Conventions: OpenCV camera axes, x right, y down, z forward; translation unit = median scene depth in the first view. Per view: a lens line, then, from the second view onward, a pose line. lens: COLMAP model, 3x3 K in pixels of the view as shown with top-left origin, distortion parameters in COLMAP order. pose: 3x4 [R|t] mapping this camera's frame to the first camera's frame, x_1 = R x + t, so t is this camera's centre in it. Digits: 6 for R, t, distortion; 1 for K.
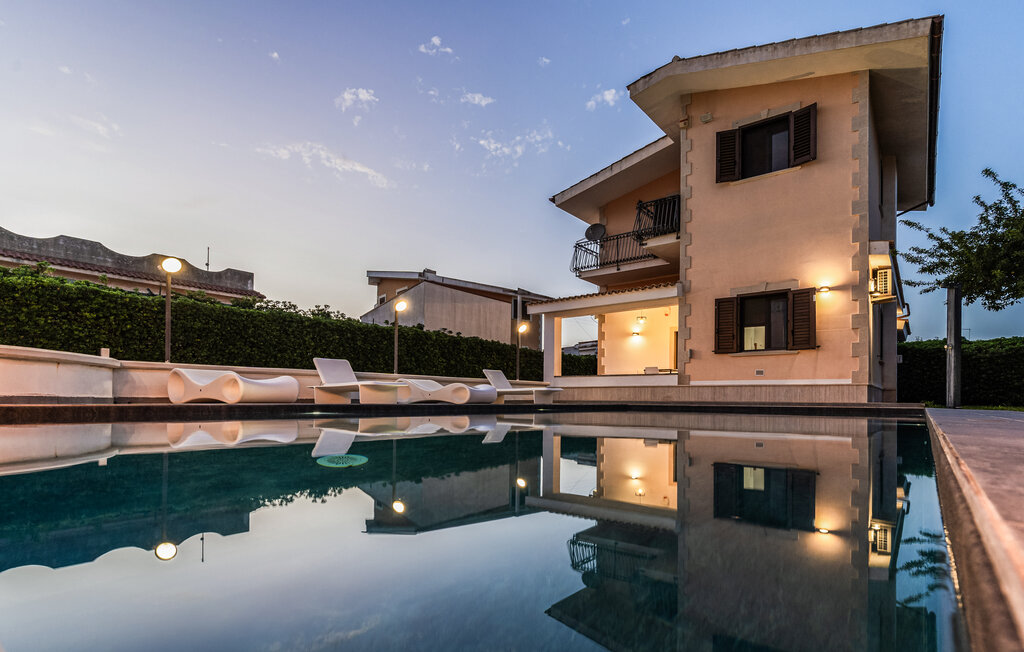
lens RADIAL K [[542.8, 0, 461.4], [0, 542.8, 385.7], [0, 0, 1]] dist [0.000660, 0.001748]
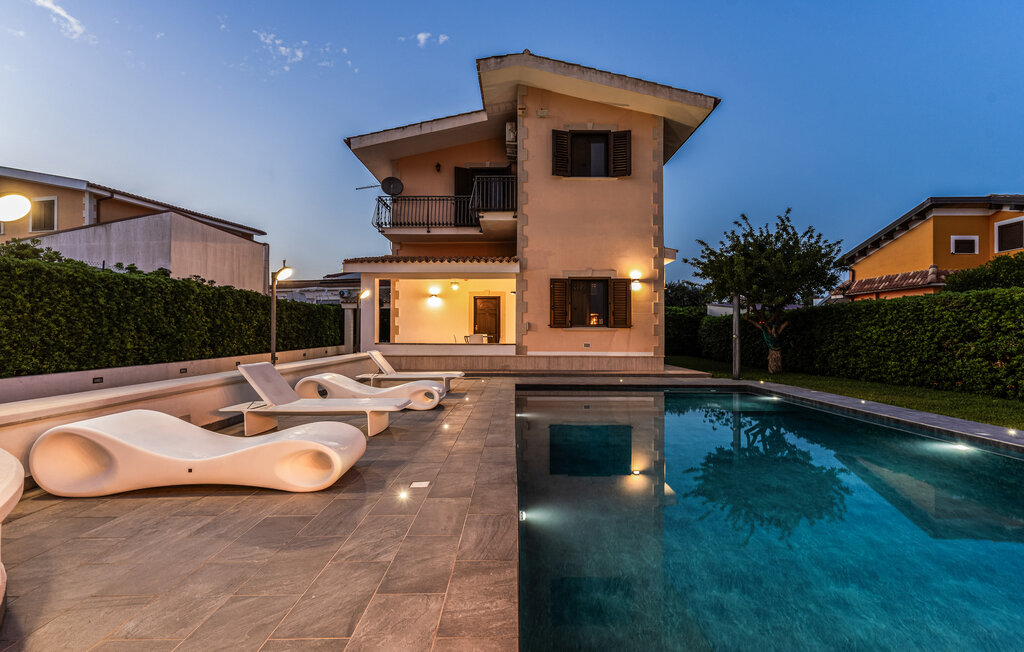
lens RADIAL K [[542.8, 0, 497.2], [0, 542.8, 315.6], [0, 0, 1]] dist [0.000660, 0.001748]
pose [[0.749754, 0.001140, 0.661715, -0.302124], [-0.004652, 0.999983, 0.003548, -0.073973], [-0.661700, -0.005738, 0.749747, 0.199833]]
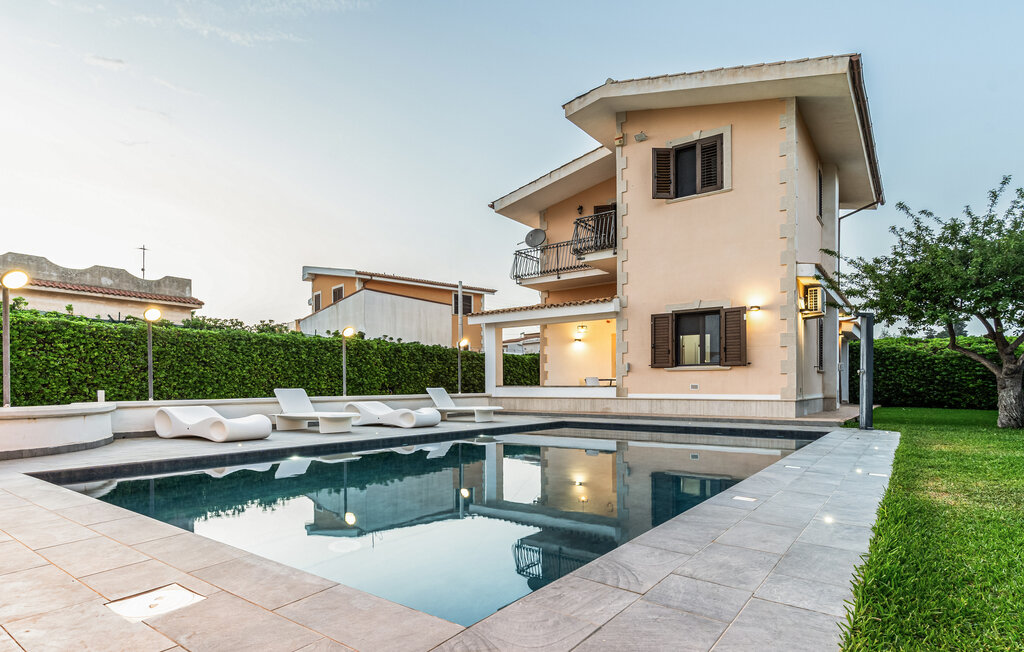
lens RADIAL K [[592.2, 0, 370.5], [0, 592.2, 385.7], [0, 0, 1]] dist [0.001996, 0.002199]
pose [[0.998712, -0.019315, -0.046916, -0.012132], [0.020375, 0.999546, 0.022206, -0.051905], [0.046466, -0.023133, 0.998652, -0.128474]]
